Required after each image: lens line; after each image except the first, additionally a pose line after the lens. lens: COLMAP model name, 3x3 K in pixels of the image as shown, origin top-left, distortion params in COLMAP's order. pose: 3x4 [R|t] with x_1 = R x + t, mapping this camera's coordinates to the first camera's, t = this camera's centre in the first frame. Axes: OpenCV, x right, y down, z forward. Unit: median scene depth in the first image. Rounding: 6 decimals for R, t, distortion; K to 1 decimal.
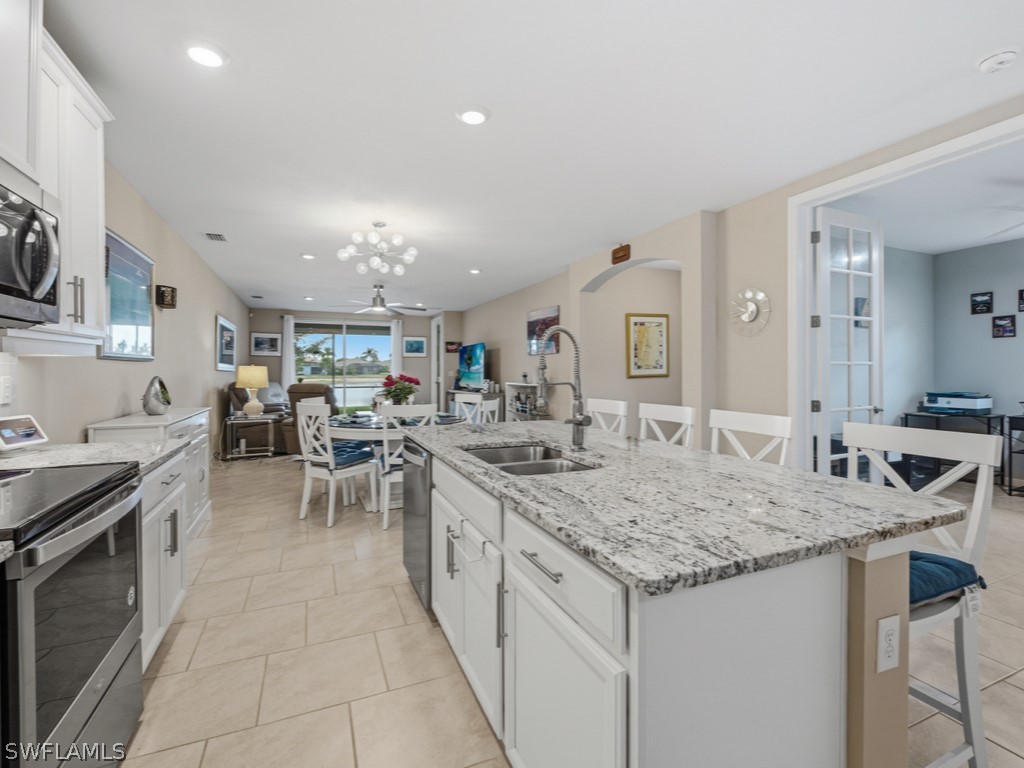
lens RADIAL K [[464.3, 0, 511.3], [0, 464.3, 374.6], [0, 0, 1]] dist [0.000110, 0.000011]
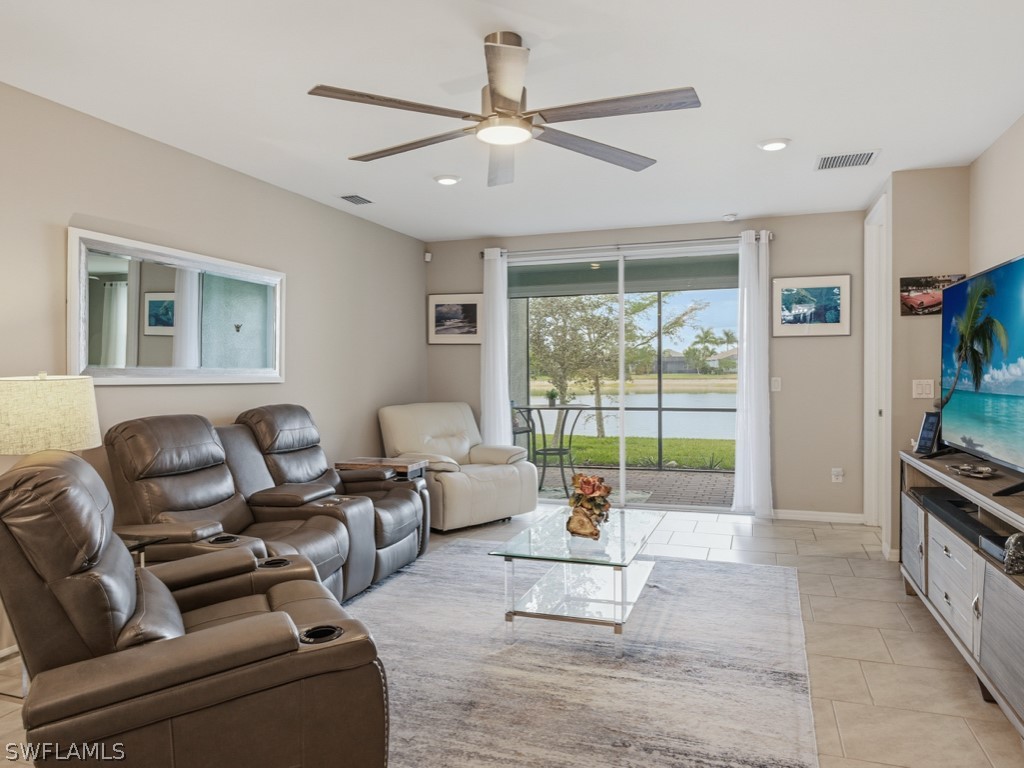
lens RADIAL K [[697.6, 0, 512.4], [0, 697.6, 379.3], [0, 0, 1]] dist [-0.003047, -0.002199]
pose [[0.731879, 0.008643, -0.681380, -0.020933], [-0.001586, 0.999938, 0.010980, -0.012684], [0.681433, -0.006955, 0.731847, 0.500728]]
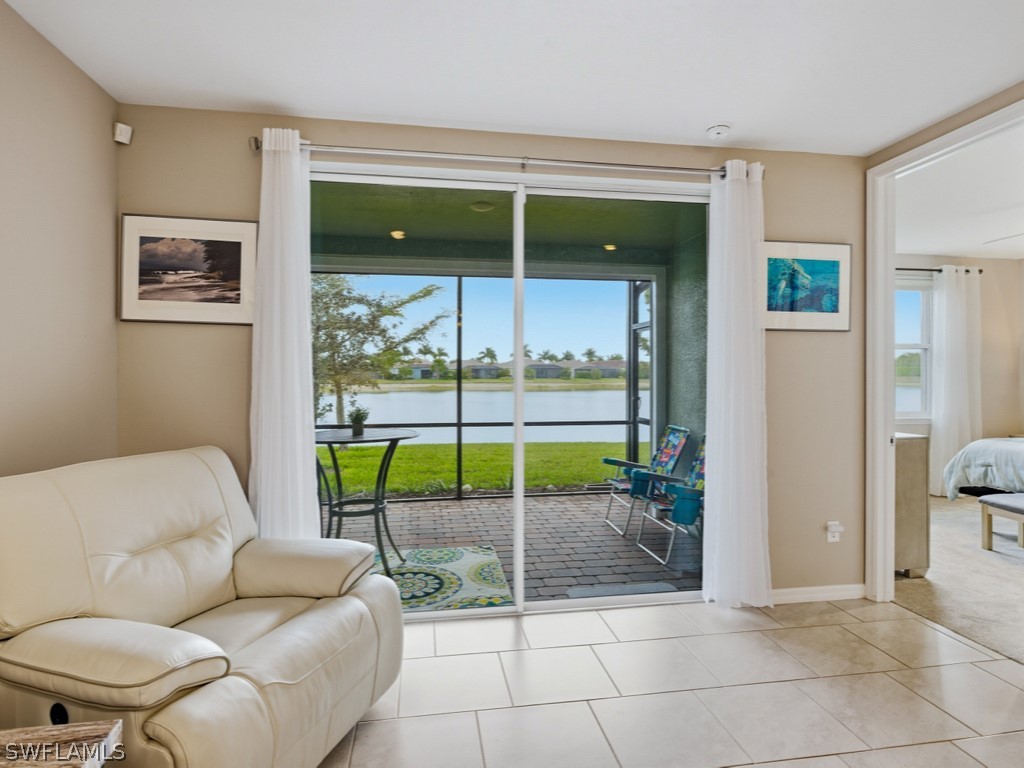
lens RADIAL K [[552.3, 0, 508.6], [0, 552.3, 374.3], [0, 0, 1]] dist [-0.002489, -0.001518]
pose [[0.968282, 0.004809, -0.249815, -0.294916], [-0.006989, 0.999945, -0.007838, -0.014004], [0.249763, 0.009336, 0.968262, 0.730812]]
